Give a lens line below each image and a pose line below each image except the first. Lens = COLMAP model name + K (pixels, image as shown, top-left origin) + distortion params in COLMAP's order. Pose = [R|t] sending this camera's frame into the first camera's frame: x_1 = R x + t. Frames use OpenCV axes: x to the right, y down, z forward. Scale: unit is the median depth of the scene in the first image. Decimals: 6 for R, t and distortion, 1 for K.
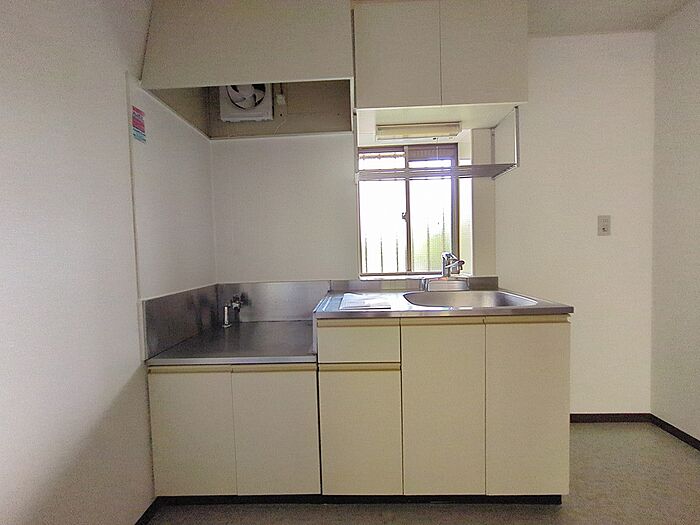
lens RADIAL K [[279.4, 0, 350.0], [0, 279.4, 262.5], [0, 0, 1]] dist [-0.011175, -0.000046]
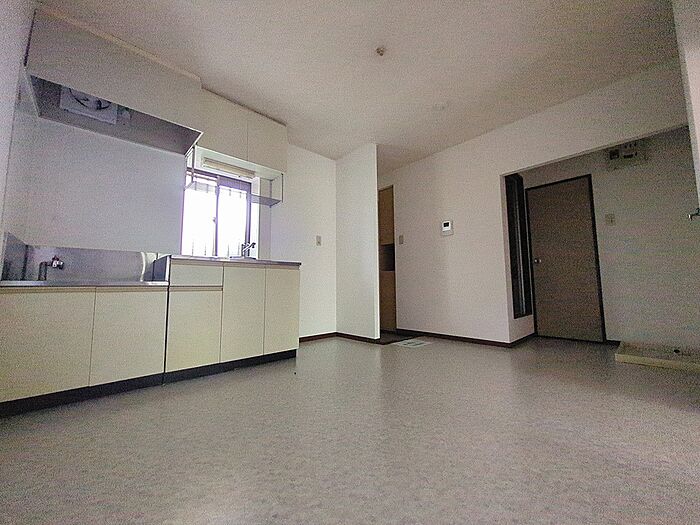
lens RADIAL K [[279.4, 0, 350.0], [0, 279.4, 262.5], [0, 0, 1]] dist [-0.011175, -0.000046]
pose [[0.716412, 0.089187, 0.691953, -0.341506], [0.009109, 0.990515, -0.137099, 0.314302], [-0.697618, 0.104523, 0.708805, -0.621232]]
